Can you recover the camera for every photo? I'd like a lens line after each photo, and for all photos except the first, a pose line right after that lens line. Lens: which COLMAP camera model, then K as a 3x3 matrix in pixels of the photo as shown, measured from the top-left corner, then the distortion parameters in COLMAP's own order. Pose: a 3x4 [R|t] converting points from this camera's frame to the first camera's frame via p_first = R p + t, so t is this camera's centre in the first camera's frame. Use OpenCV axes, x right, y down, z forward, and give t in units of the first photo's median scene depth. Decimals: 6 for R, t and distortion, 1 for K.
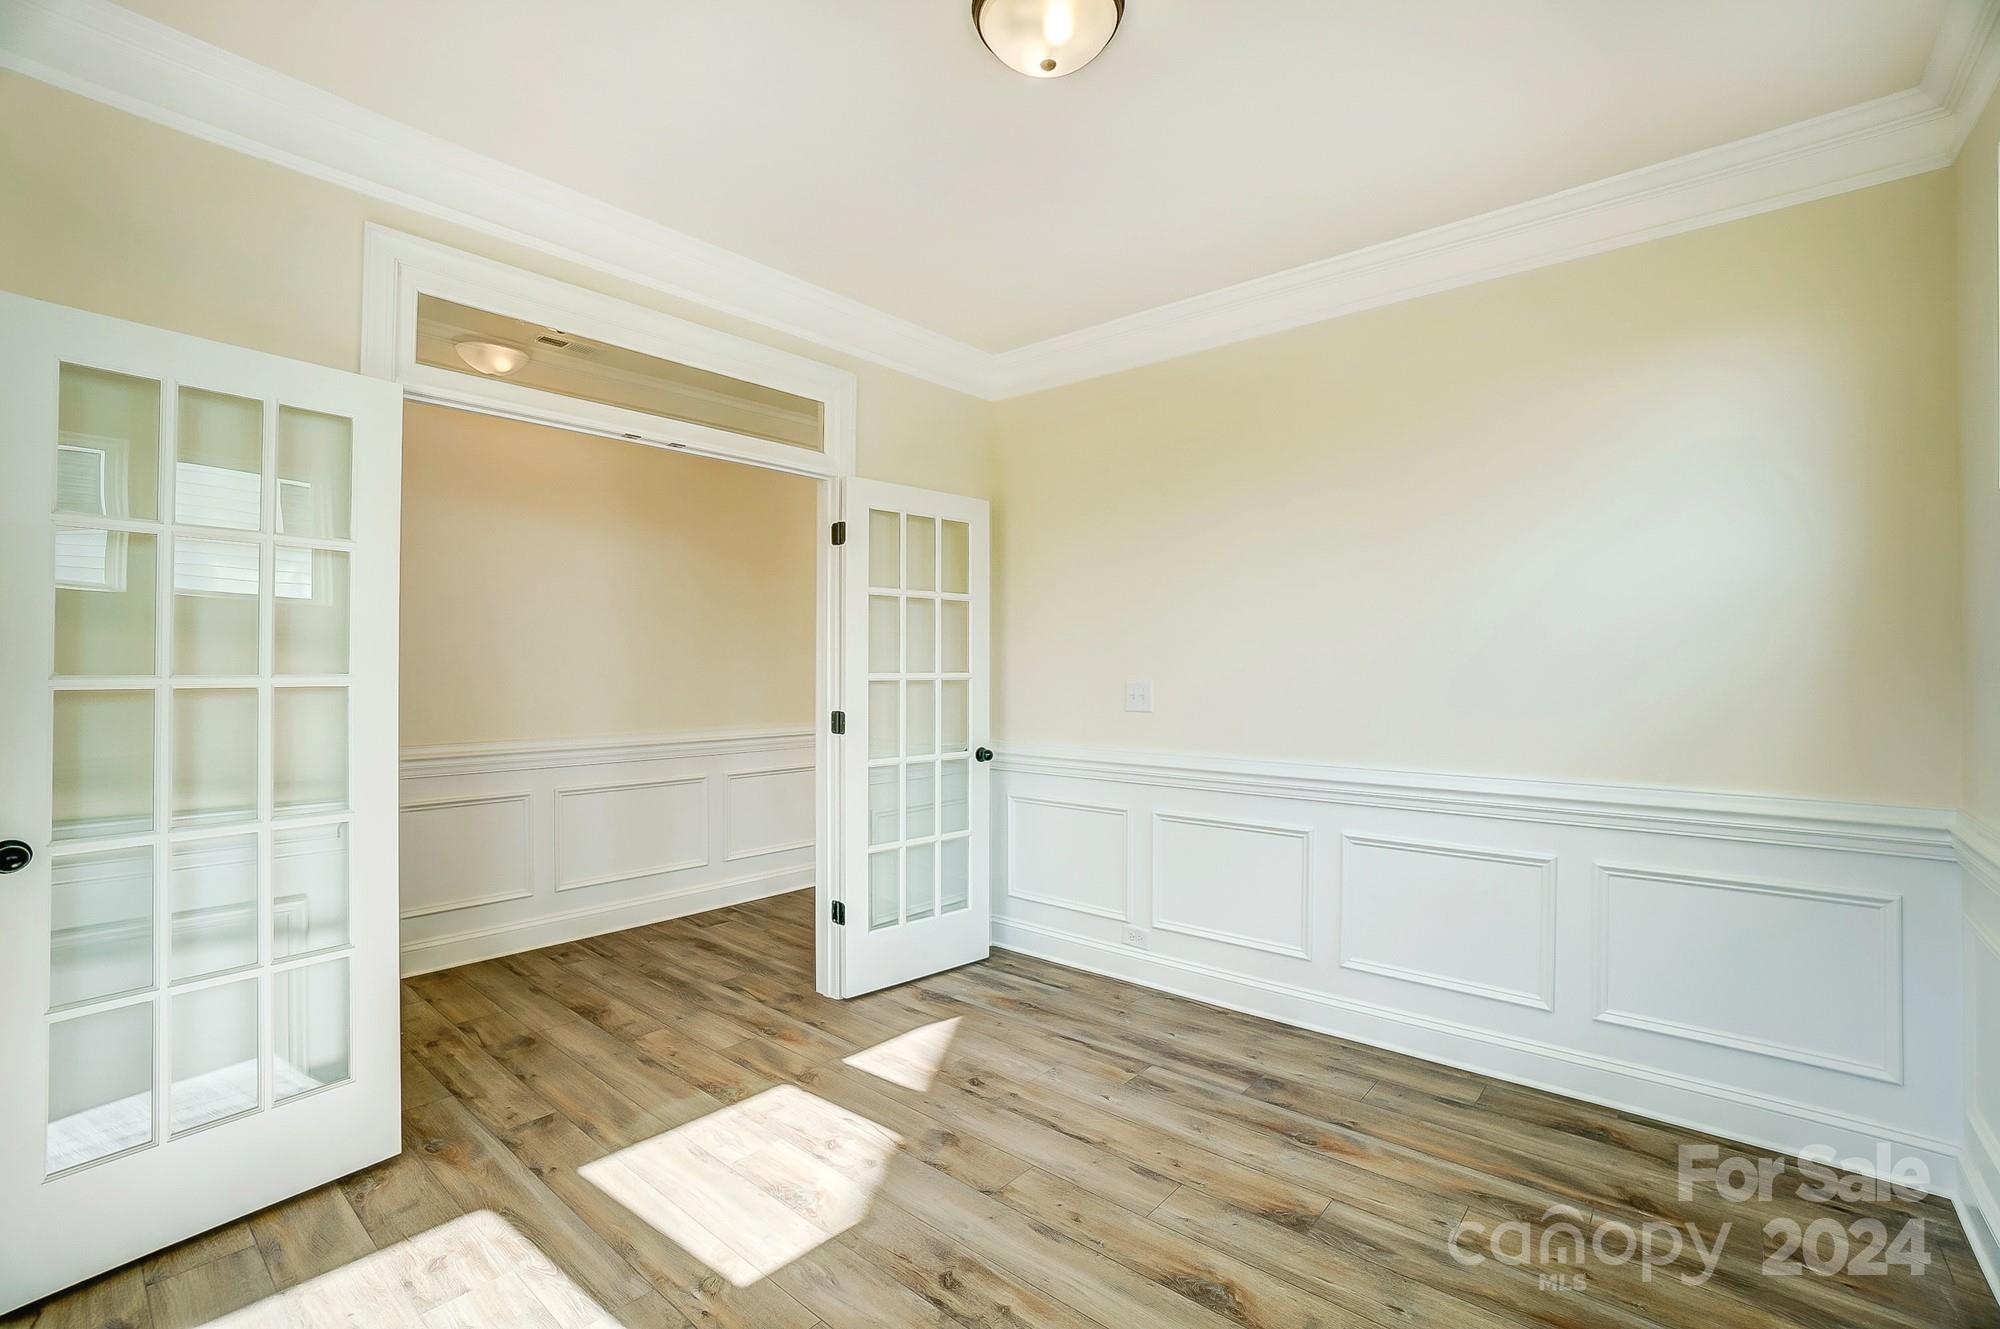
lens RADIAL K [[870.3, 0, 1000.0], [0, 870.3, 664.5], [0, 0, 1]] dist [-0.059598, 0.017520]
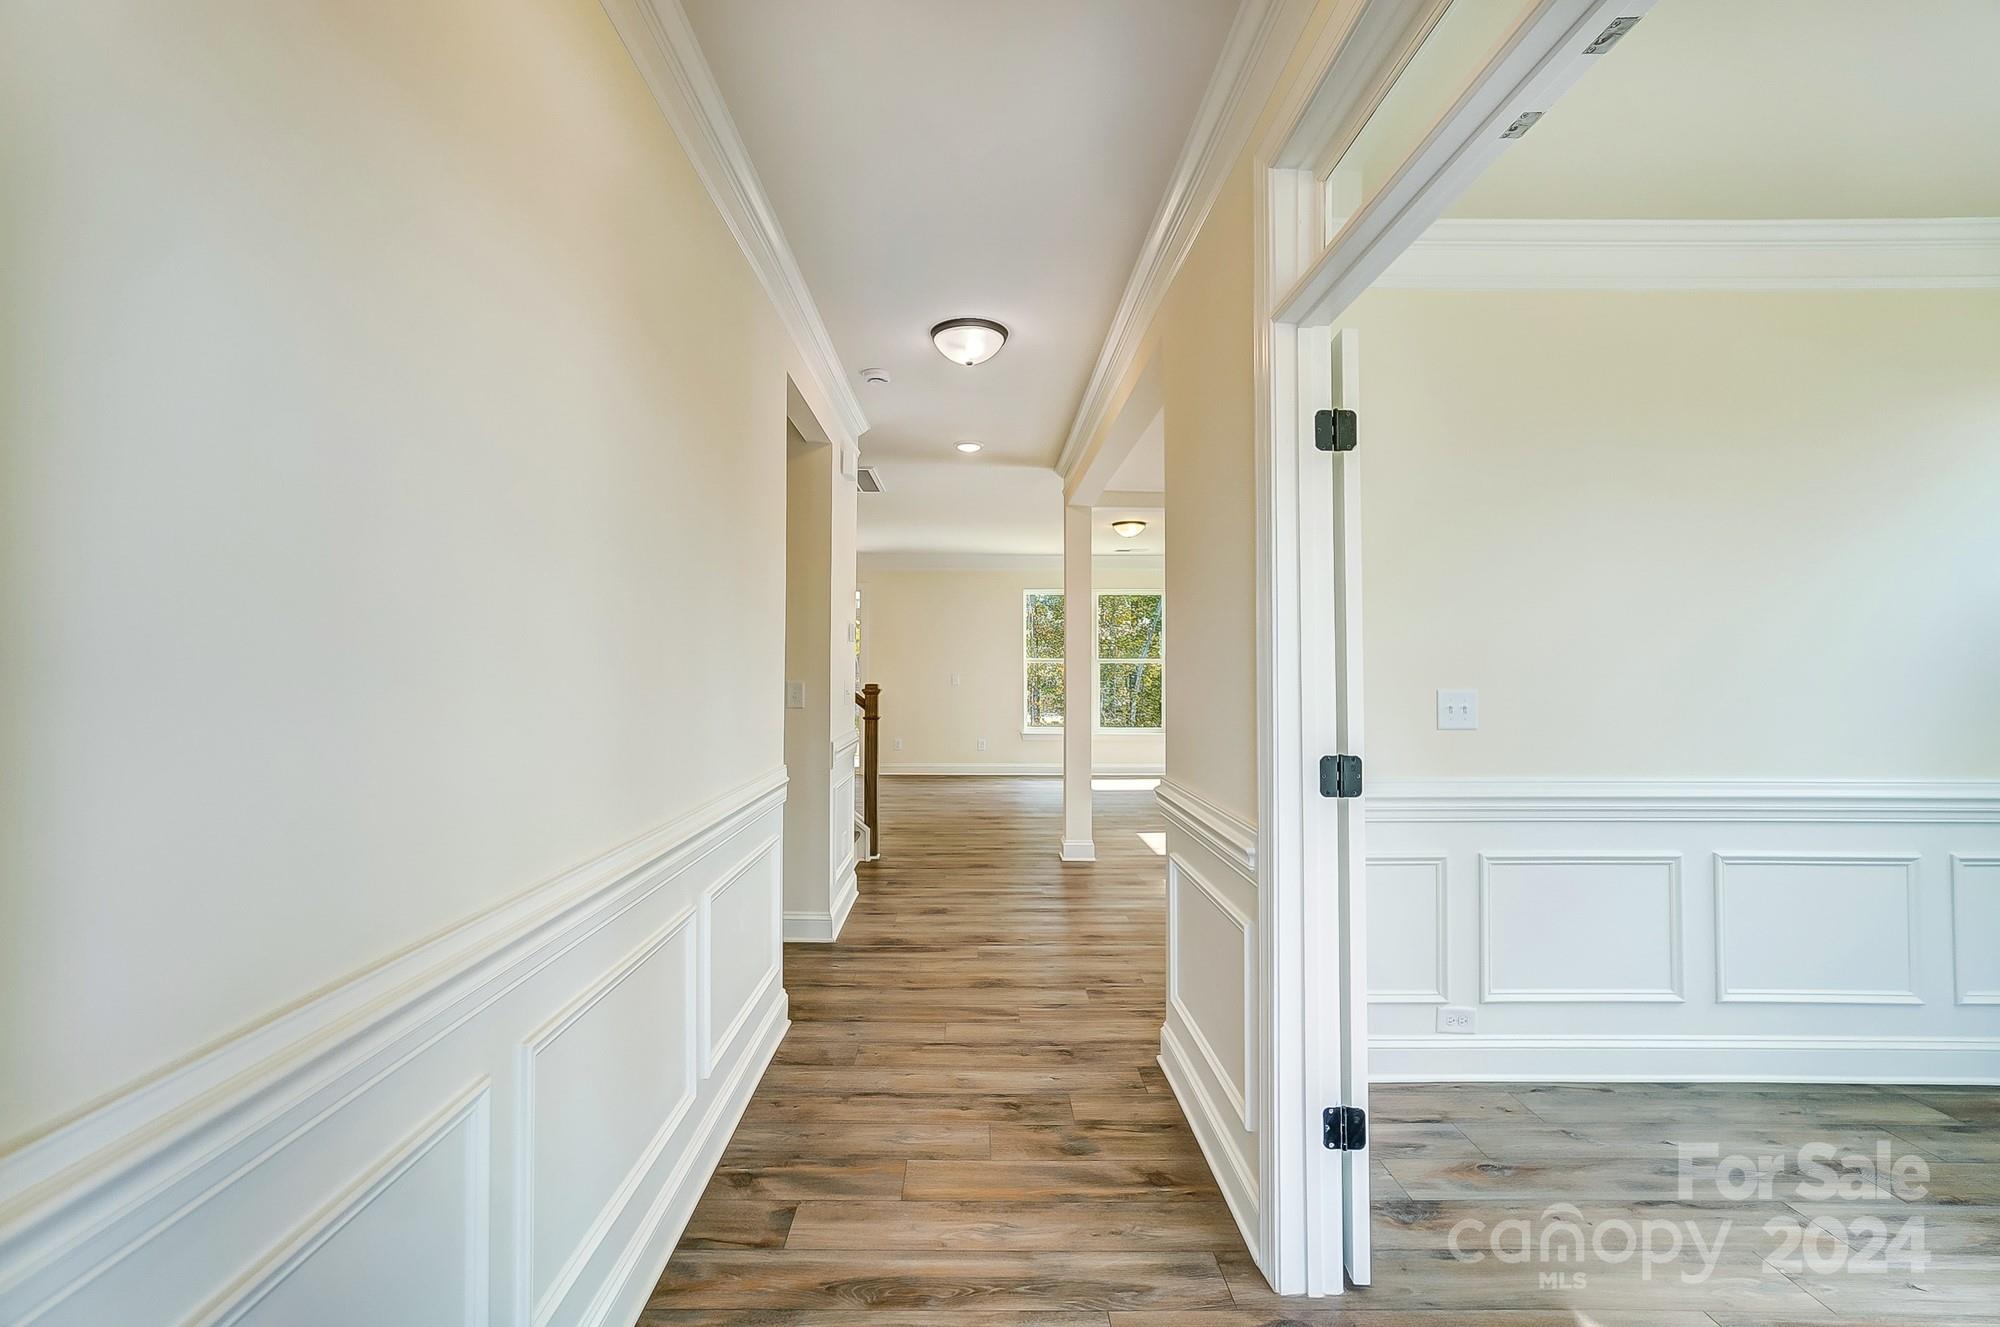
lens RADIAL K [[850.9, 0, 1000.0], [0, 850.9, 663.5], [0, 0, 1]] dist [-0.000499, 0.007069]
pose [[0.755158, 0.004262, 0.655529, -0.757772], [-0.001490, 0.999987, -0.004785, -0.001379], [-0.655541, 0.002637, 0.755155, 0.796054]]
